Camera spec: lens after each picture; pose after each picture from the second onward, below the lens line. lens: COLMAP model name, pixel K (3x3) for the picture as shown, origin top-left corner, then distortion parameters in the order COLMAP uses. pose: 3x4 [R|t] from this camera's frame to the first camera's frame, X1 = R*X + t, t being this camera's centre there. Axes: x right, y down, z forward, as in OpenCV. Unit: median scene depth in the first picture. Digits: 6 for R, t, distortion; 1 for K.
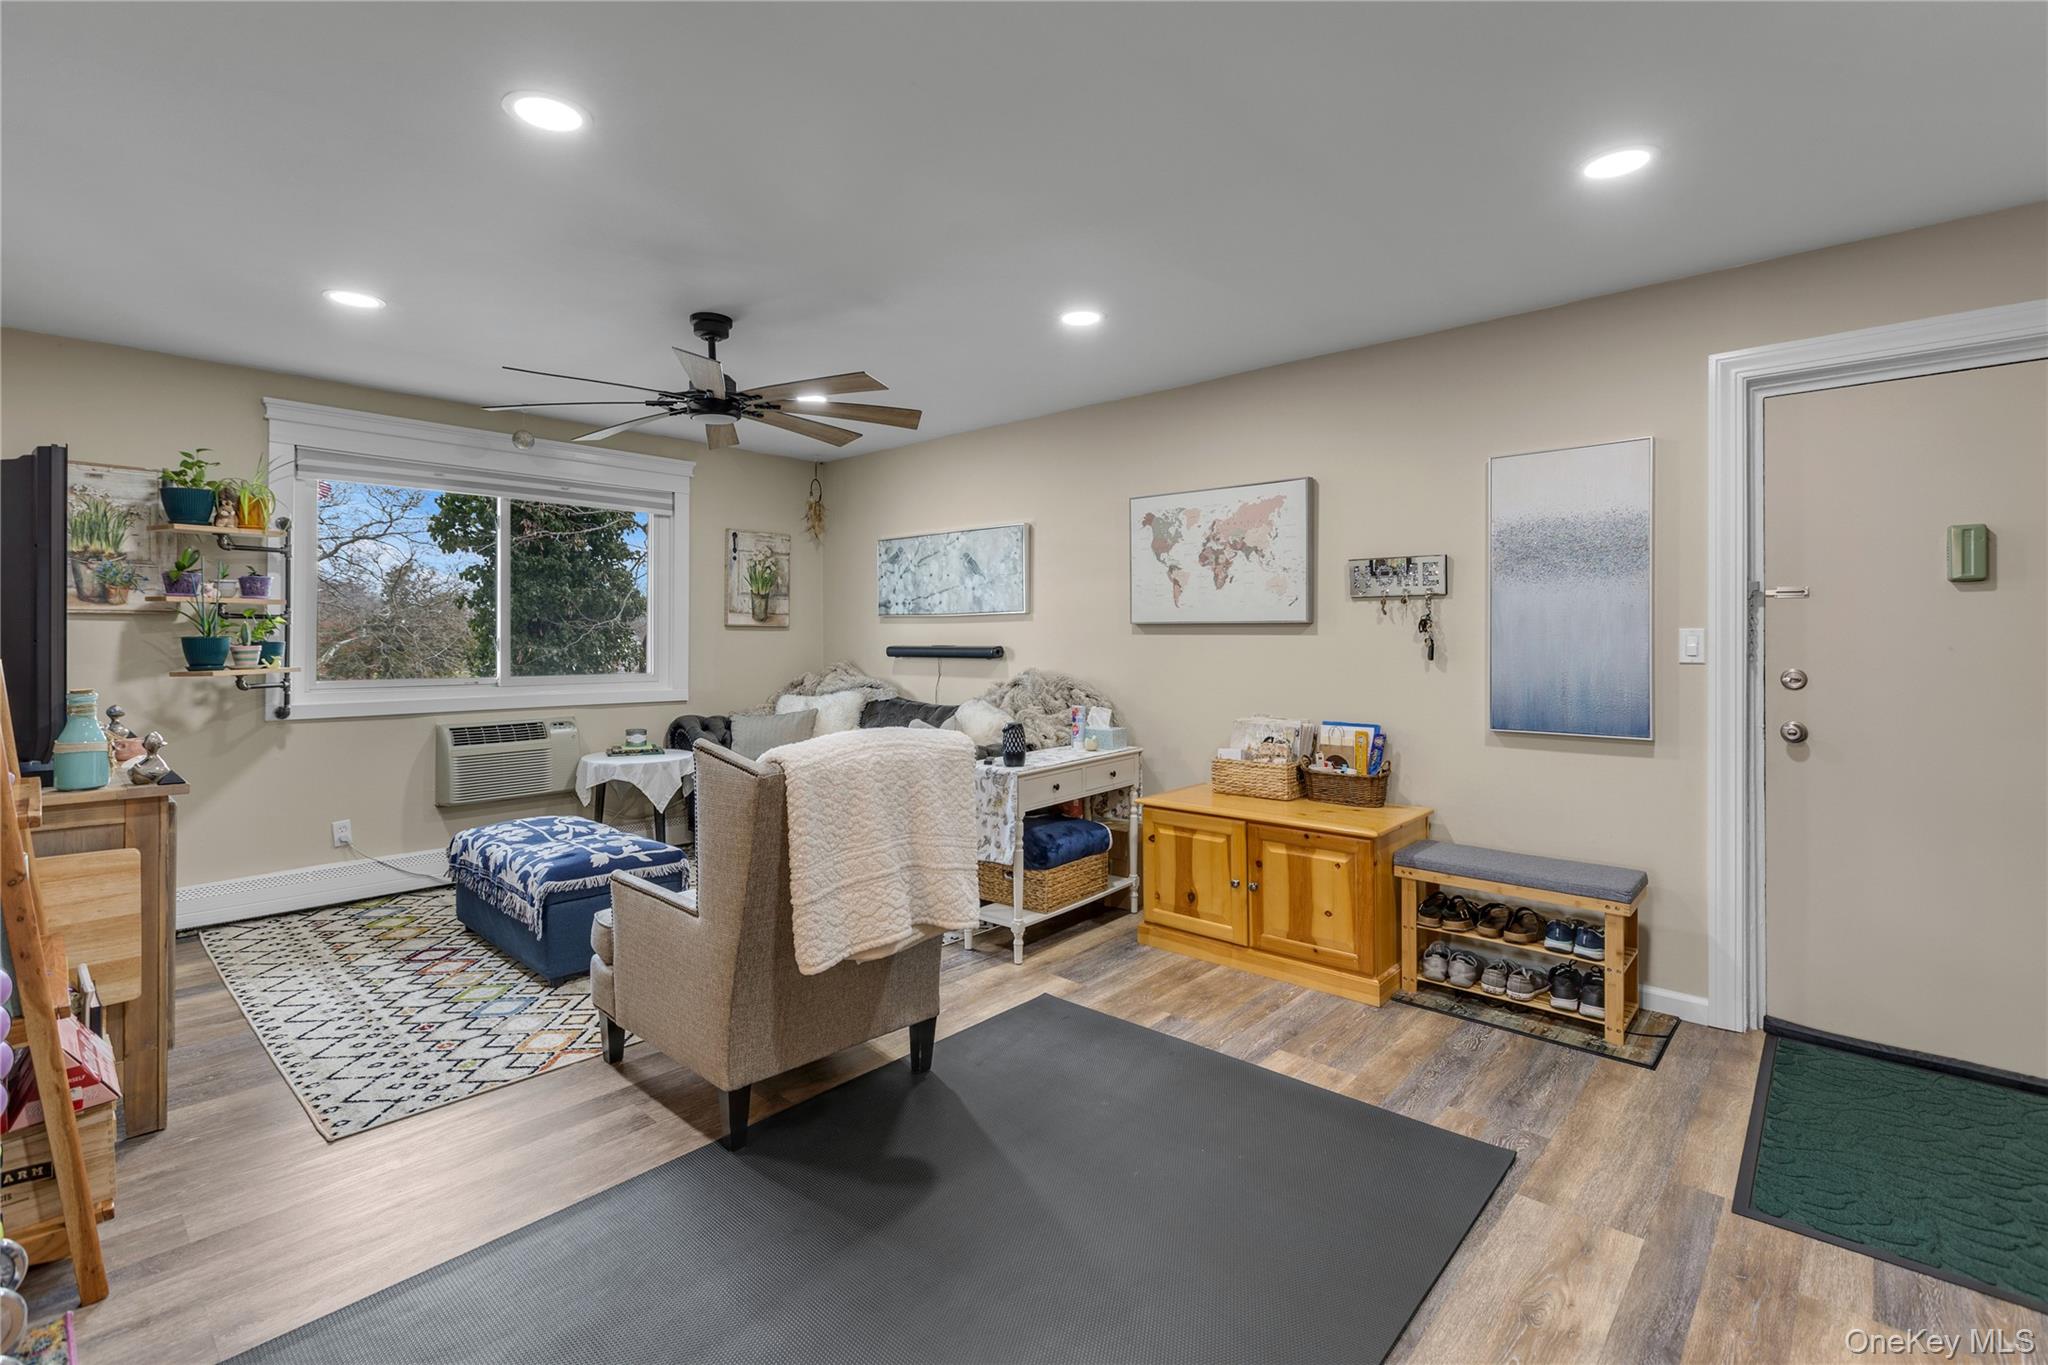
lens RADIAL K [[926.4, 0, 1030.5], [0, 926.4, 649.0], [0, 0, 1]] dist [-0.001810, -0.000056]
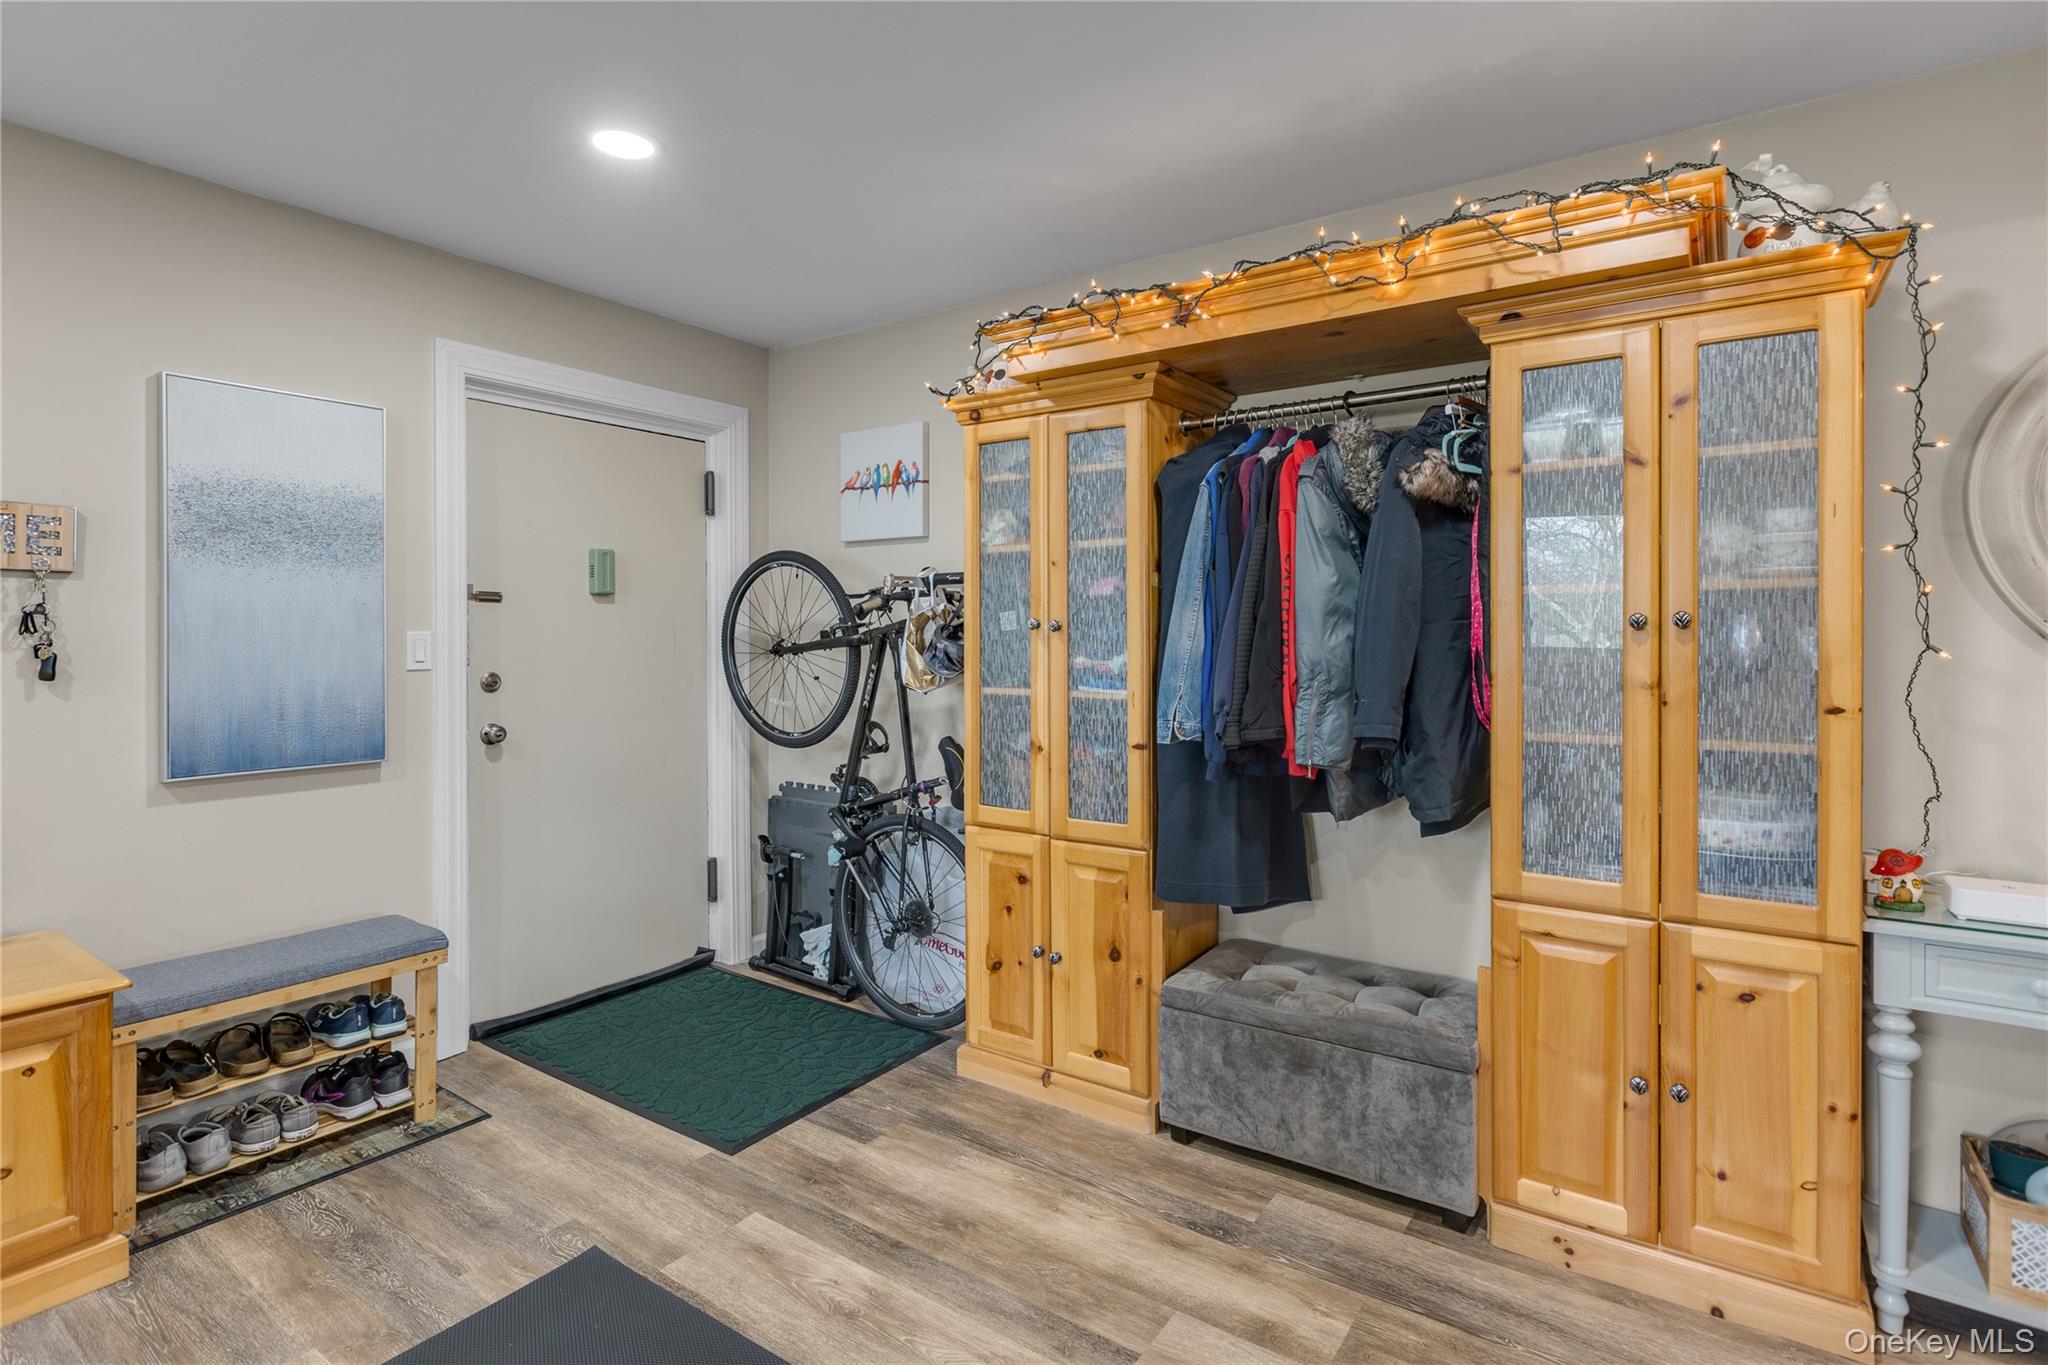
lens RADIAL K [[987.1, 0, 1026.0], [0, 987.1, 645.0], [0, 0, 1]] dist [0.000054, -0.000926]
pose [[-0.111875, -0.005634, 0.993706, -0.291520], [0.014187, 0.999873, 0.007266, -0.007205], [-0.993621, 0.014911, -0.111781, 0.486359]]
